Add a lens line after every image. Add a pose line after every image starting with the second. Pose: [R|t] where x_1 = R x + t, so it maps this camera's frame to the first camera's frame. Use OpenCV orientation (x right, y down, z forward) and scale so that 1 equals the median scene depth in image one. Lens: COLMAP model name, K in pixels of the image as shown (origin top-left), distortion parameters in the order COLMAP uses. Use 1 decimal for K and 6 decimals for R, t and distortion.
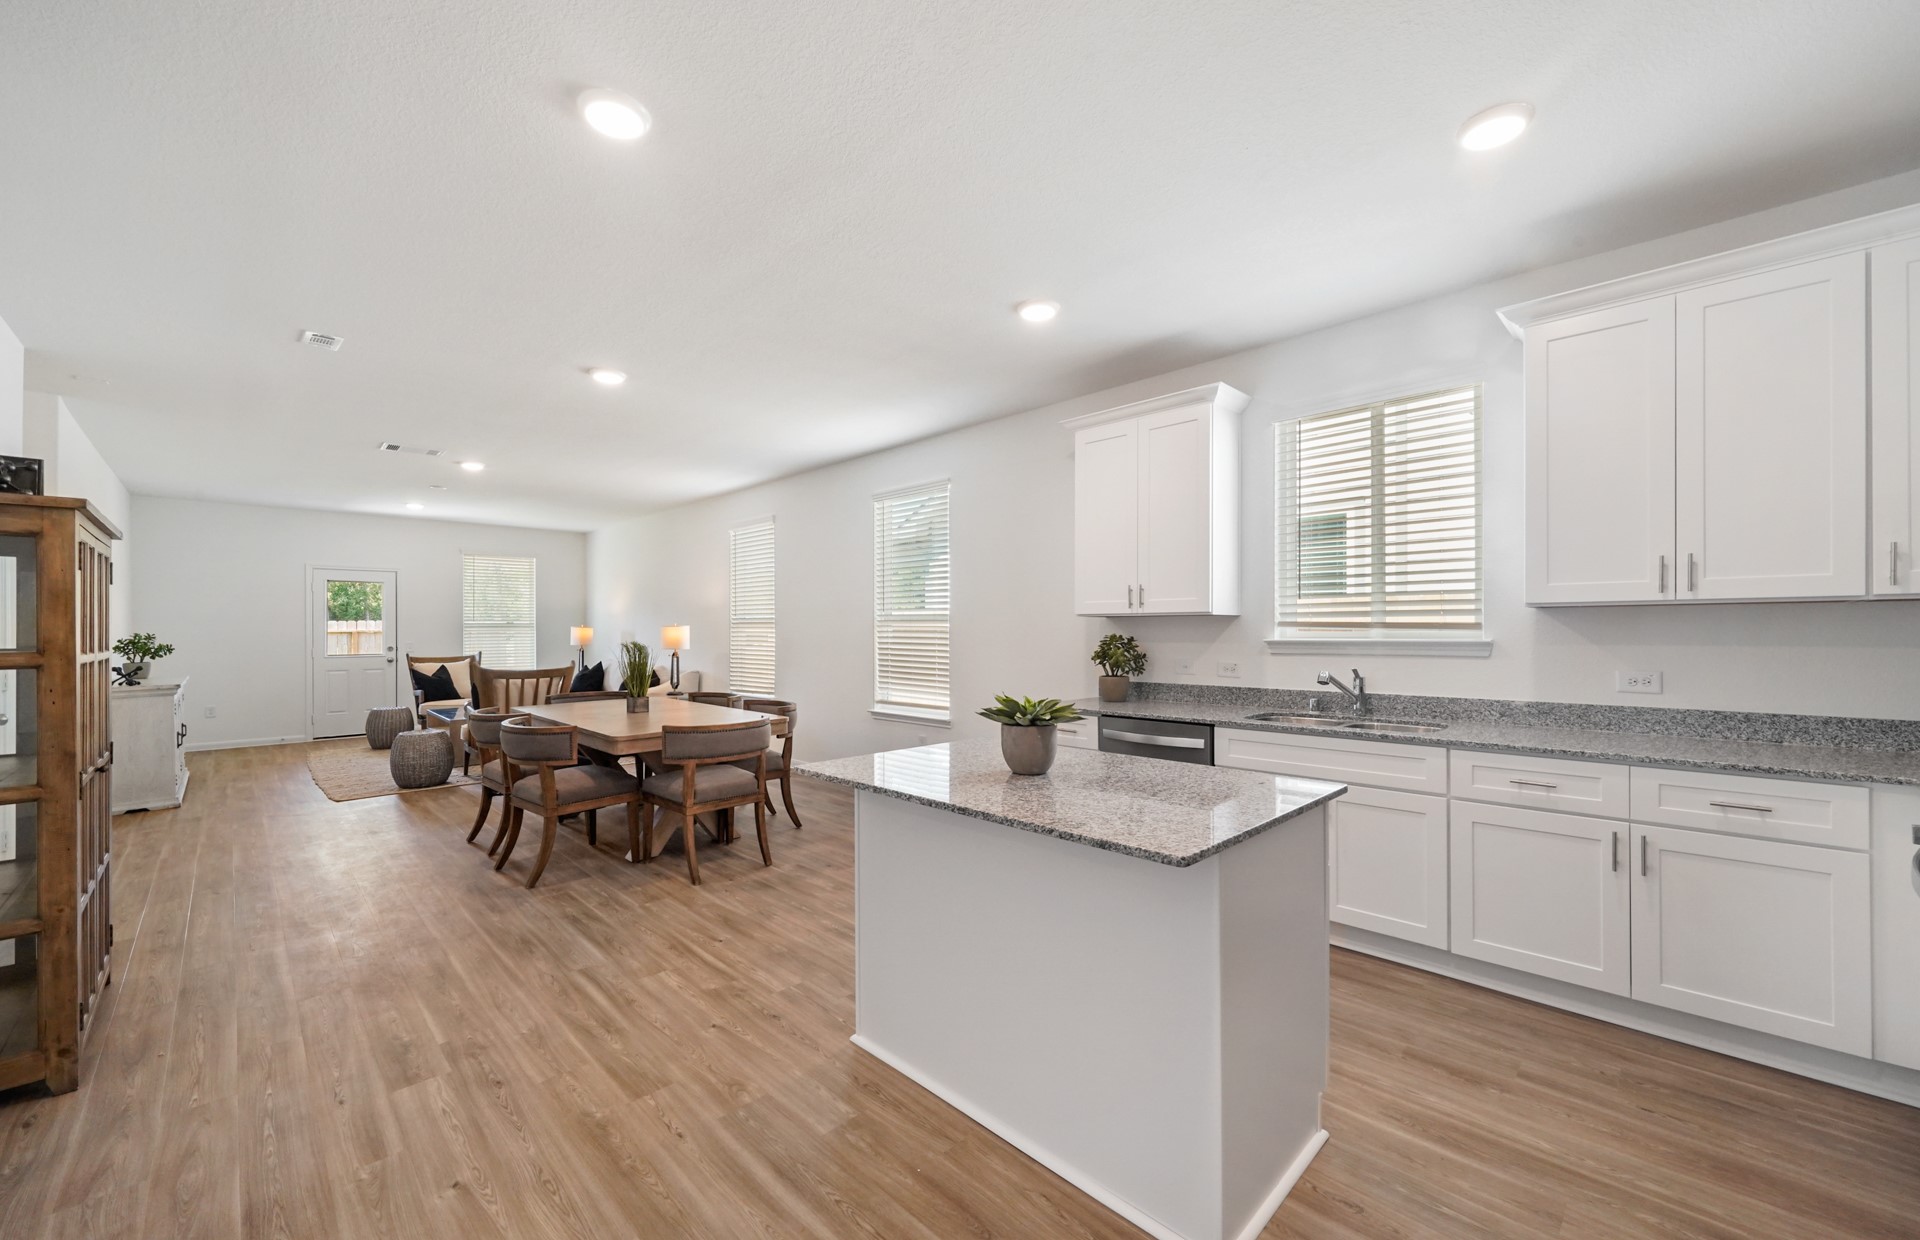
lens RADIAL K [[745.2, 0, 960.7], [0, 745.2, 626.2], [0, 0, 1]] dist [-0.003775, -0.000202]
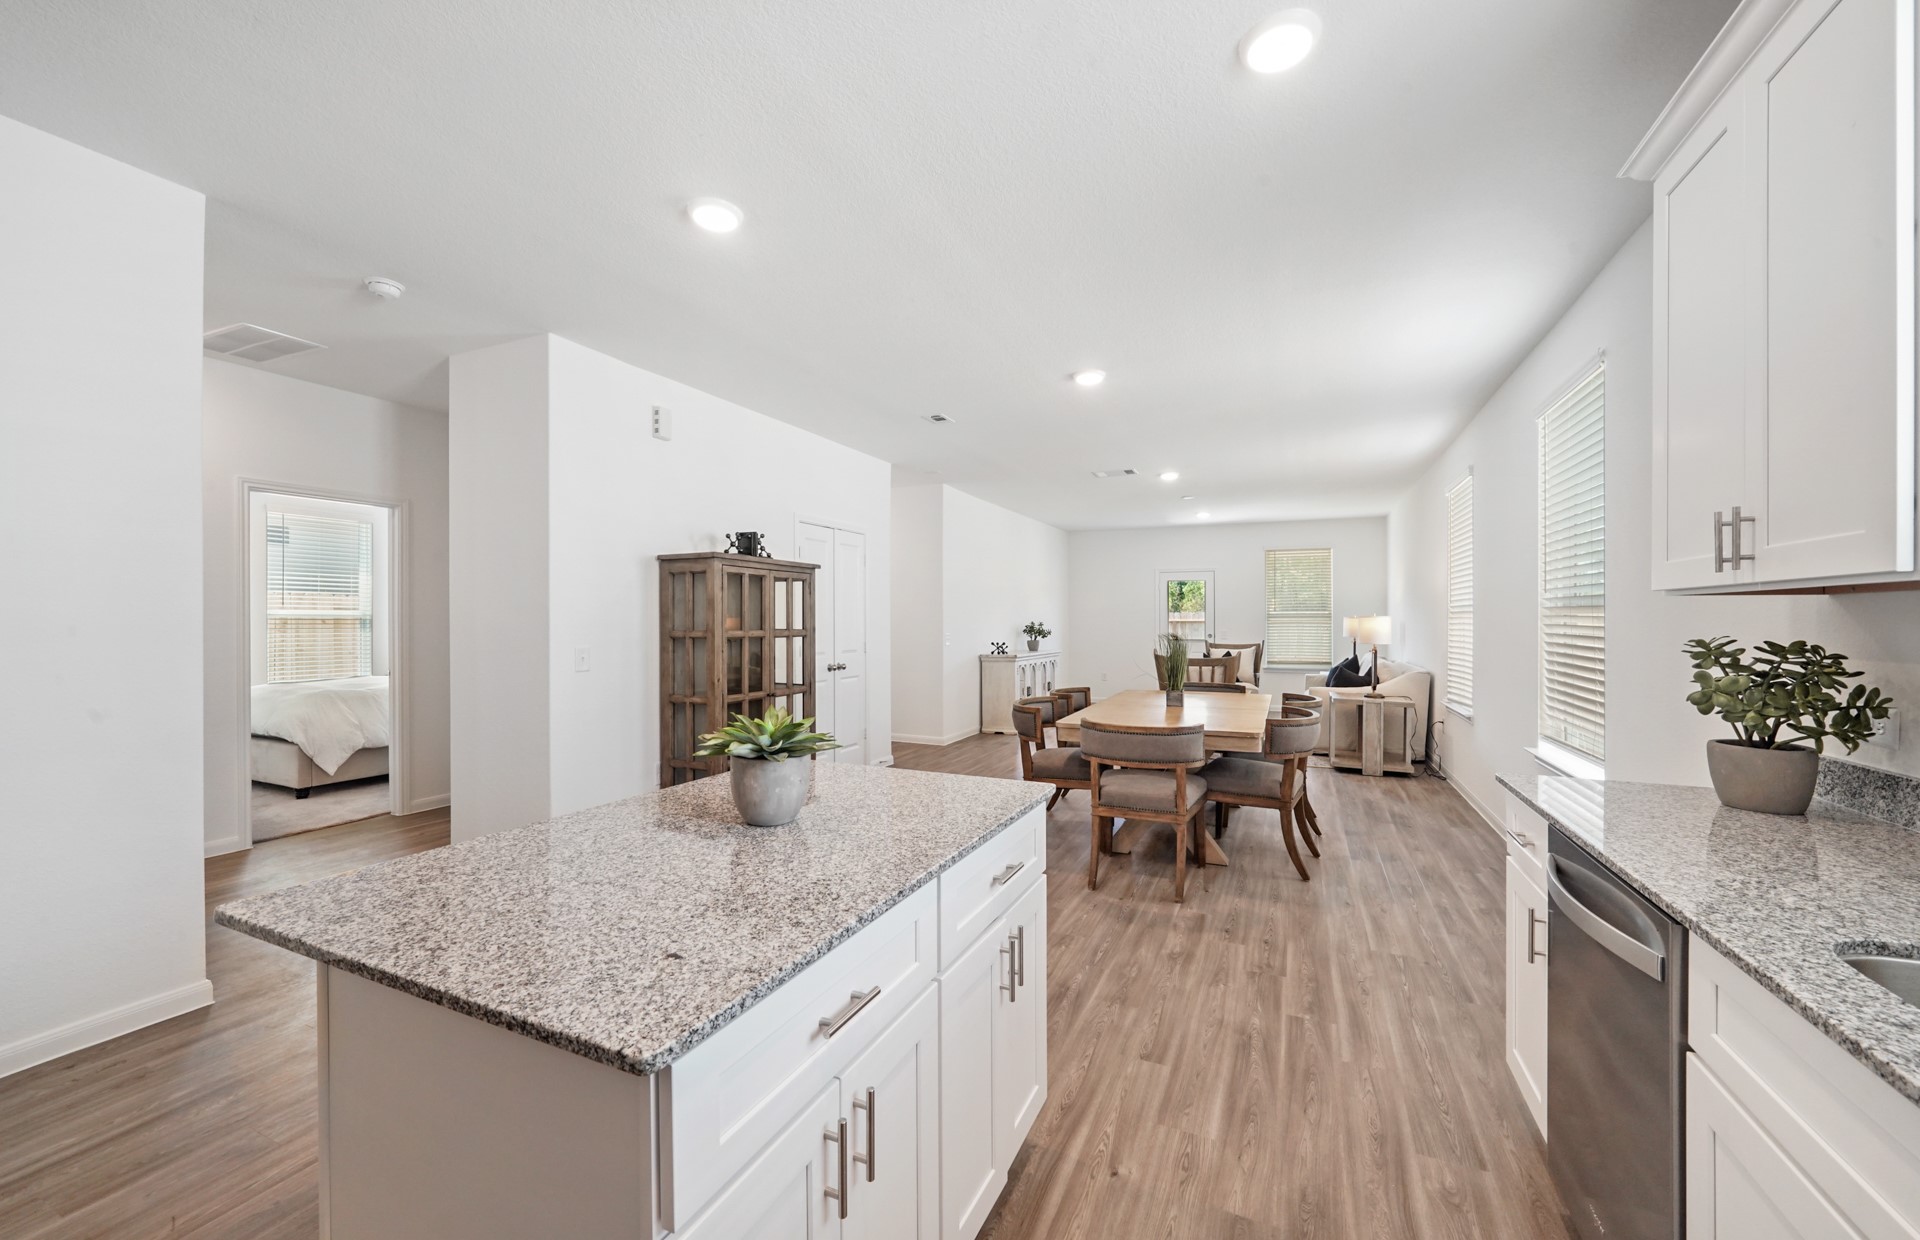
lens RADIAL K [[728.3, 0, 961.0], [0, 728.3, 609.3], [0, 0, 1]] dist [0.001257, 0.000063]
pose [[0.357341, -0.009711, -0.933923, 0.498696], [0.000753, 0.999949, -0.010109, -0.001836], [0.933974, 0.002909, 0.357330, 0.554530]]
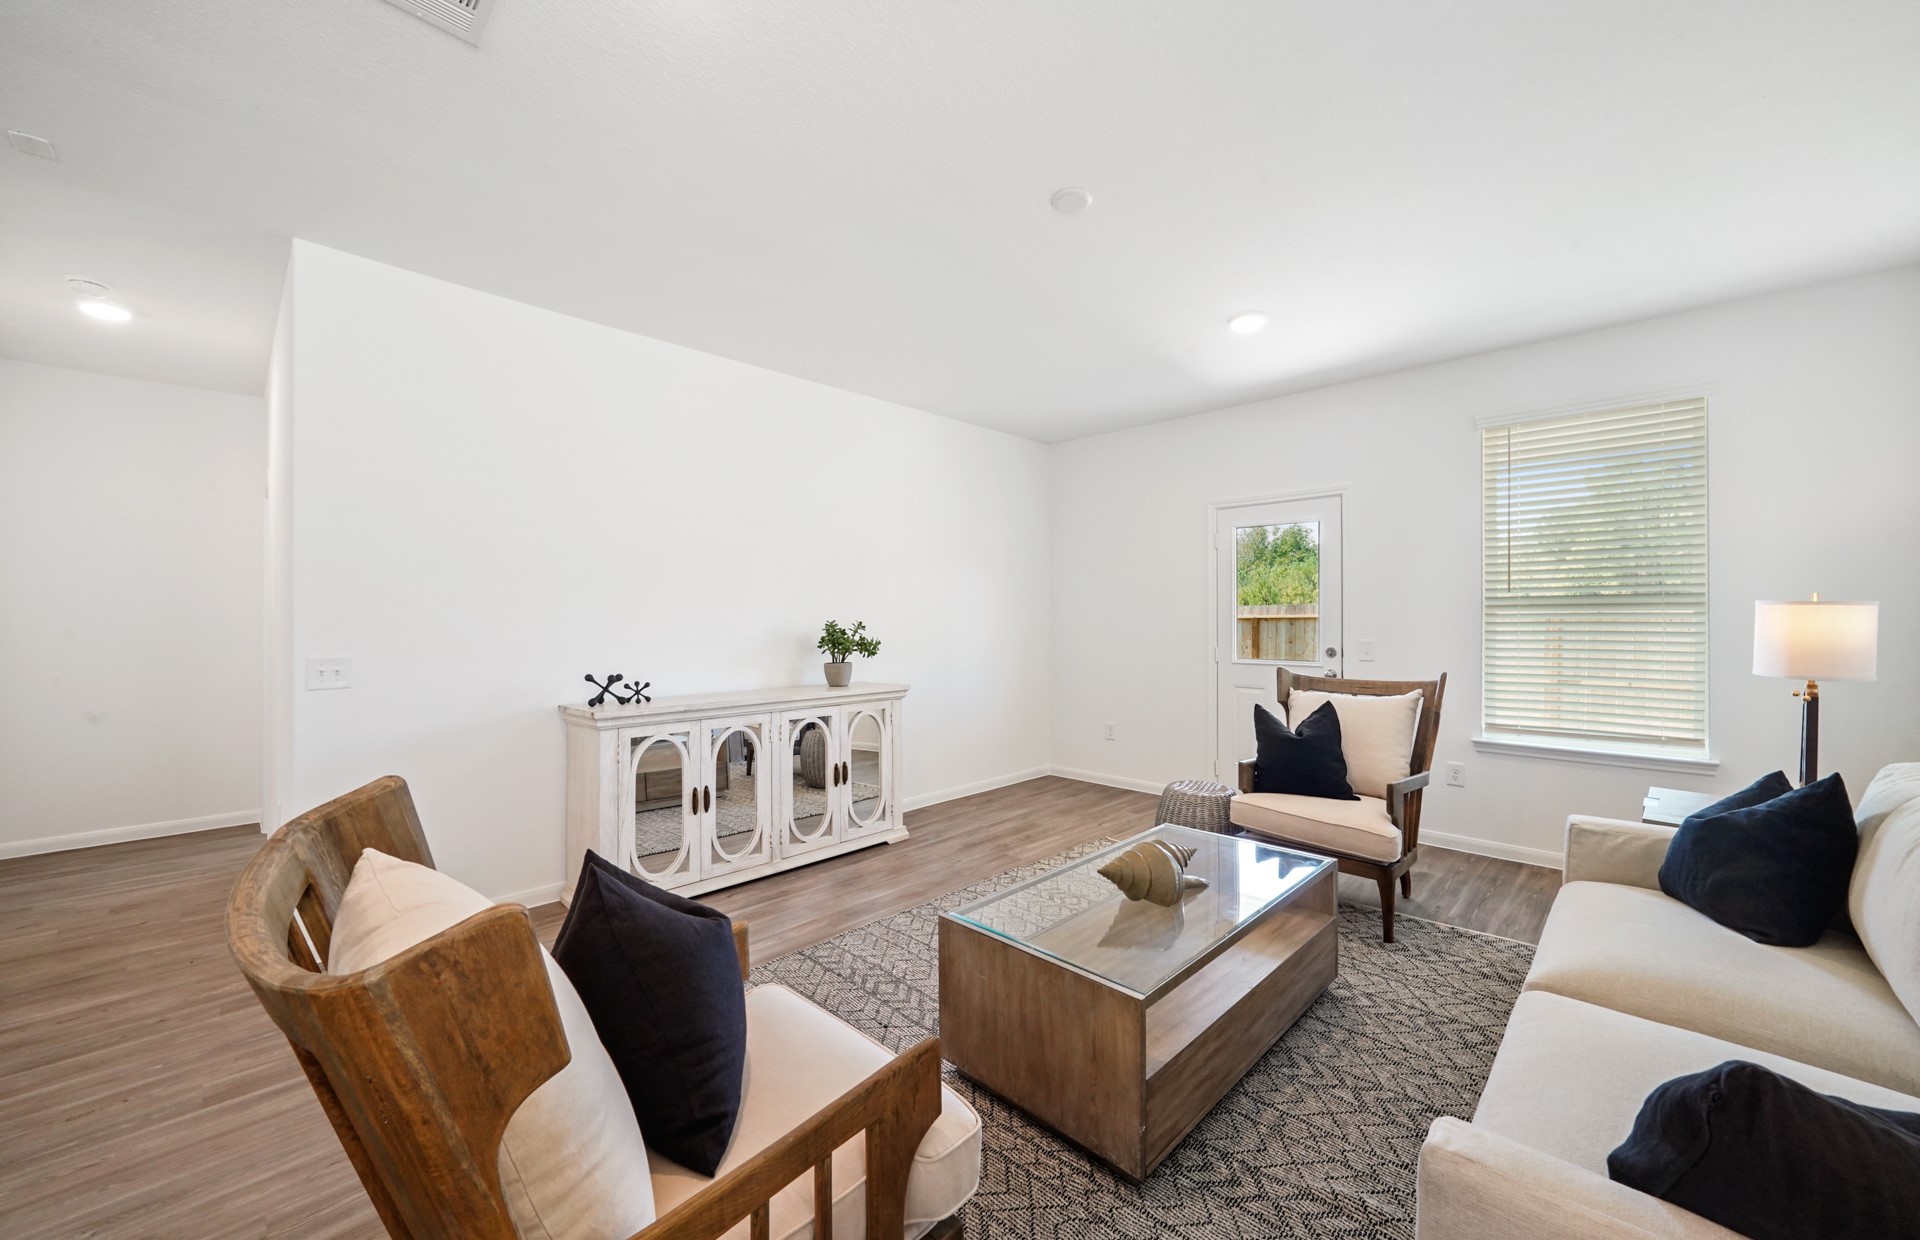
lens RADIAL K [[723.8, 0, 970.6], [0, 723.8, 620.9], [0, 0, 1]] dist [0.000757, 0.000037]
pose [[0.023957, 0.006344, -0.999693, -0.784221], [0.007754, 0.999949, 0.006531, 0.011280], [0.999683, -0.007908, 0.023907, 2.011322]]
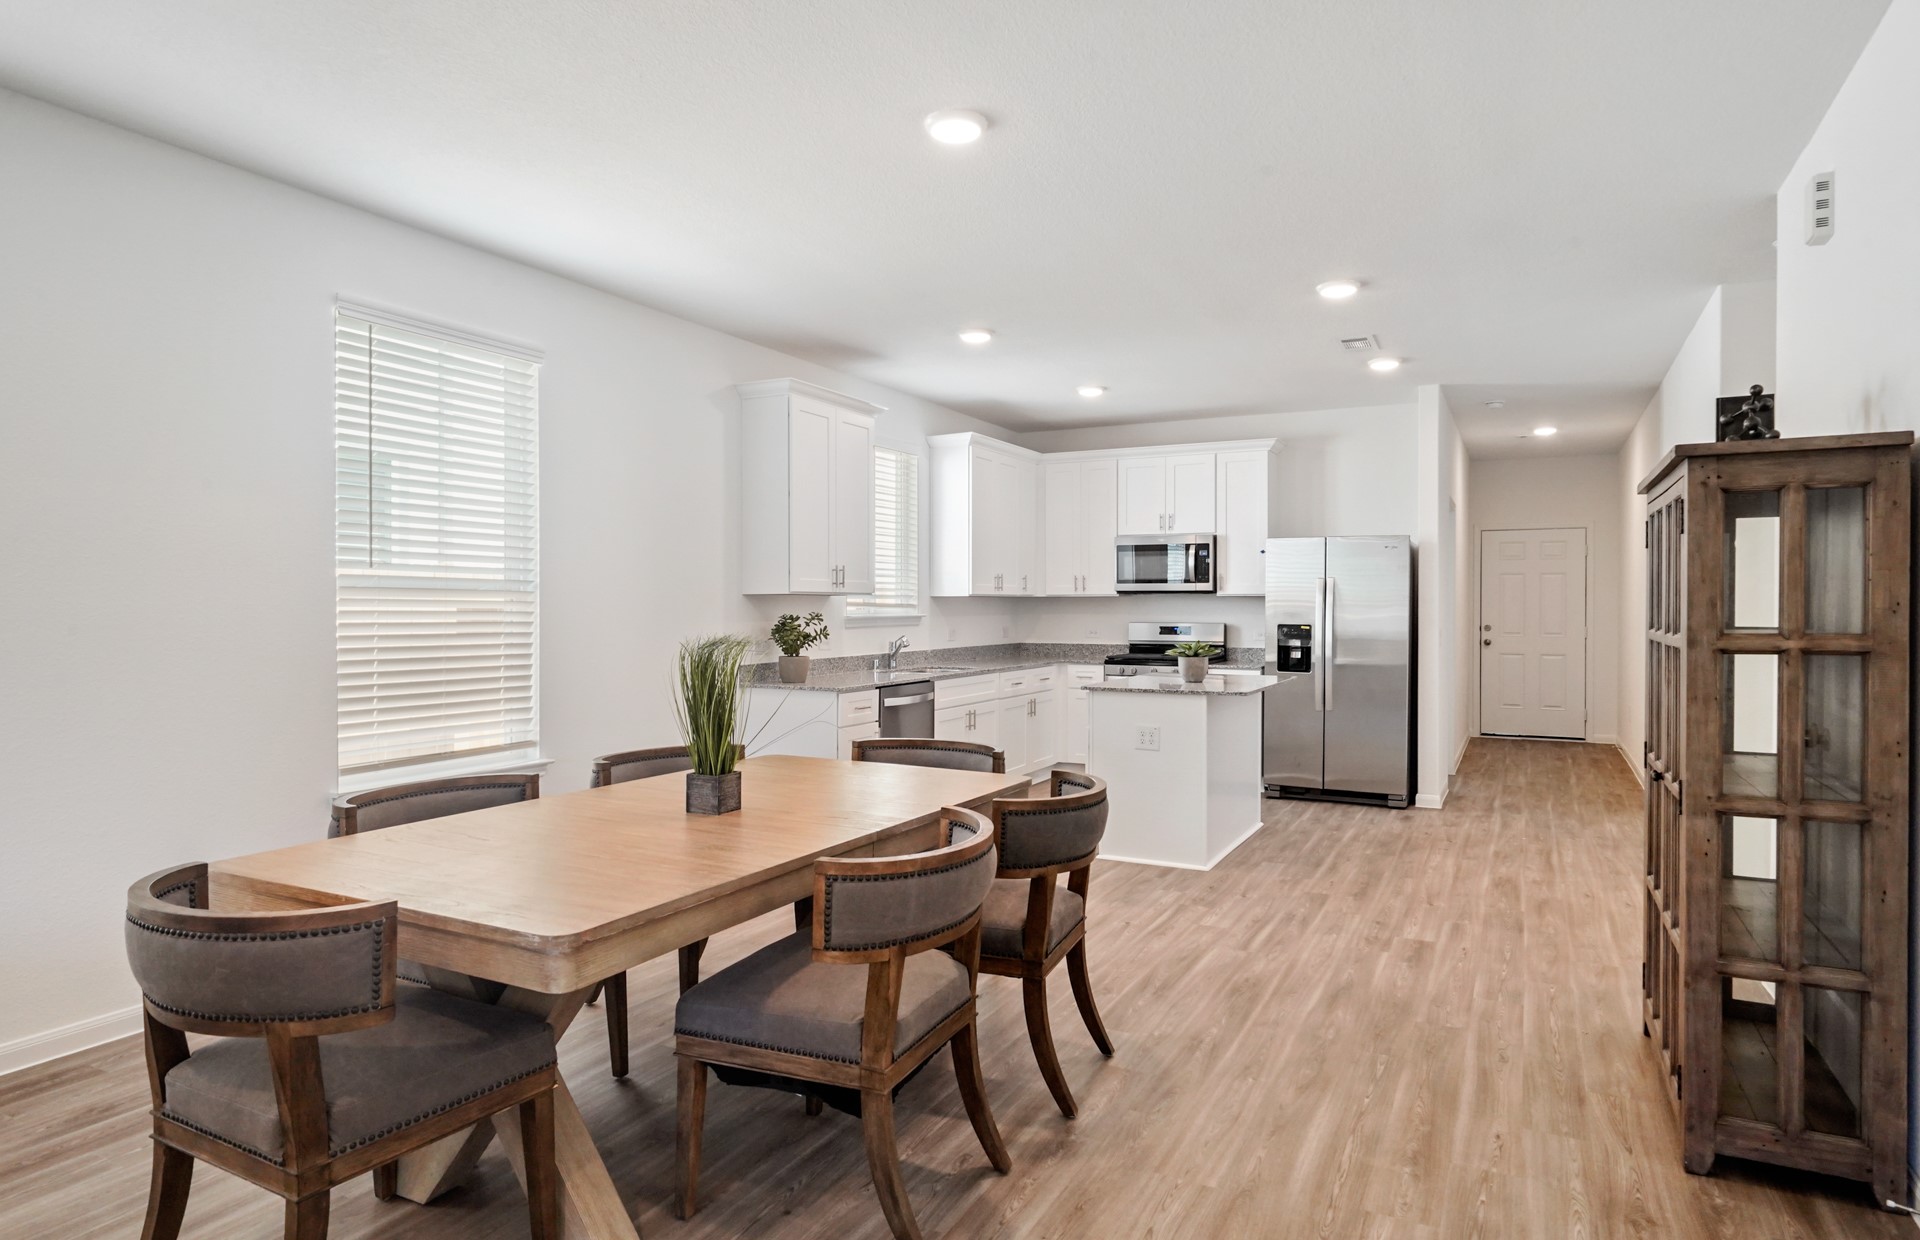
lens RADIAL K [[1092.9, 0, 960.0], [0, 1092.9, 620.0], [0, 0, 1]] dist [-0.001399, 0.000311]
pose [[-0.307651, -0.008910, 0.951458, -1.449104], [-0.002713, 0.999960, 0.008486, 0.008461], [-0.951496, 0.000029, -0.307663, 1.474113]]
